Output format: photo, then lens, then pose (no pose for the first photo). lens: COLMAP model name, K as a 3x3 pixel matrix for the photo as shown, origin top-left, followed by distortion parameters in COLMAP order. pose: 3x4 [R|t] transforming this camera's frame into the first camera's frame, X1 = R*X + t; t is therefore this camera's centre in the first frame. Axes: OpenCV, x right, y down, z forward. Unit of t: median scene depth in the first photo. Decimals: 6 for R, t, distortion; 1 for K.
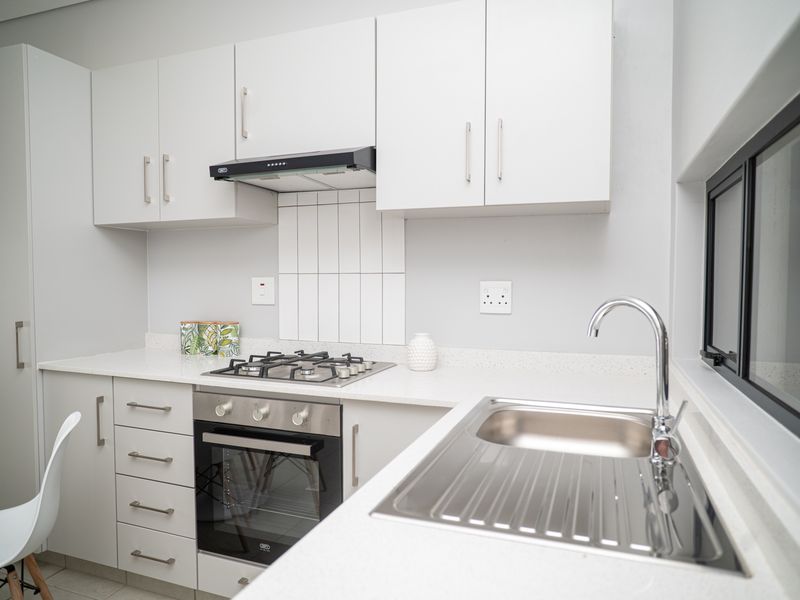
lens RADIAL K [[540.1, 0, 402.4], [0, 540.1, 299.7], [0, 0, 1]] dist [-0.066318, 0.055941]
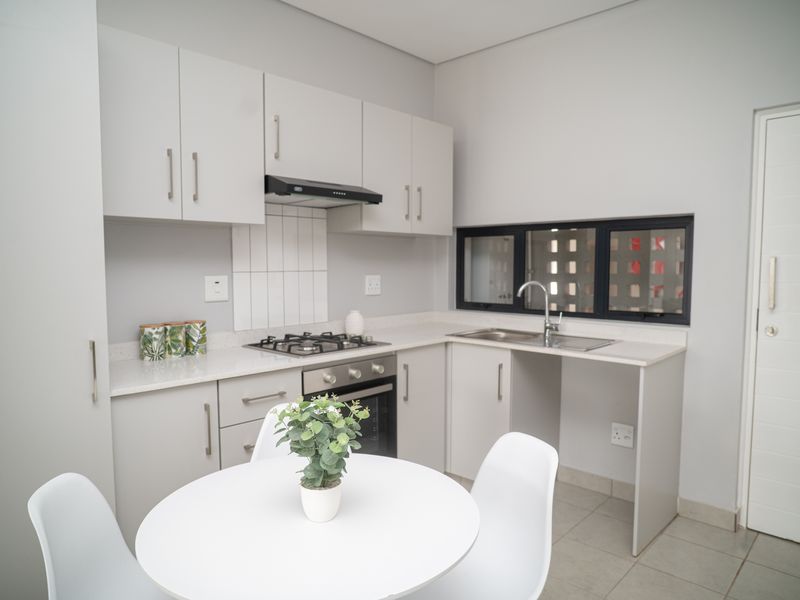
lens RADIAL K [[540.1, 0, 402.4], [0, 540.1, 299.7], [0, 0, 1]] dist [-0.066318, 0.055941]
pose [[0.389443, -0.064394, 0.918797, -1.287518], [0.036355, 0.997850, 0.054525, -0.045771], [-0.920333, 0.012168, 0.390947, 0.286954]]
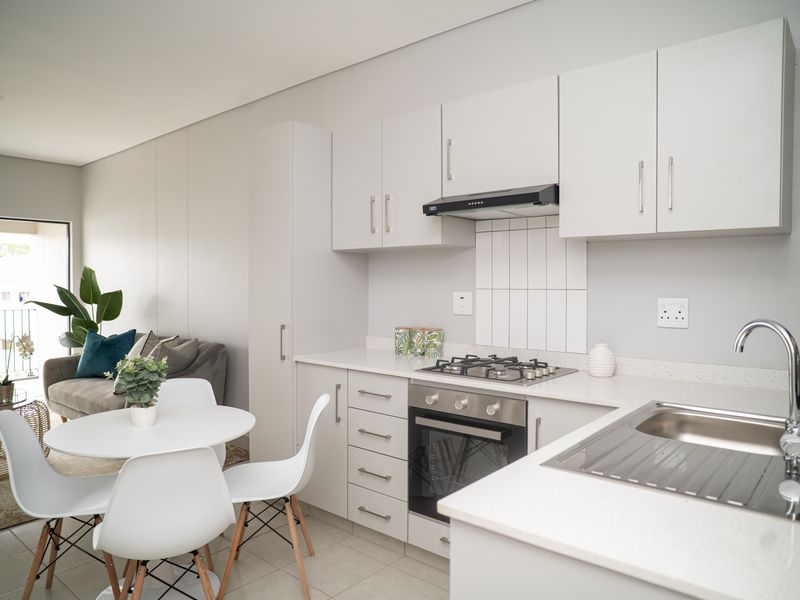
lens RADIAL K [[540.1, 0, 402.4], [0, 540.1, 299.7], [0, 0, 1]] dist [-0.066318, 0.055941]
pose [[0.938402, 0.007608, -0.345462, 0.032454], [-0.011317, 0.999898, -0.008723, -0.015106], [0.345360, 0.012095, 0.938392, -0.193841]]
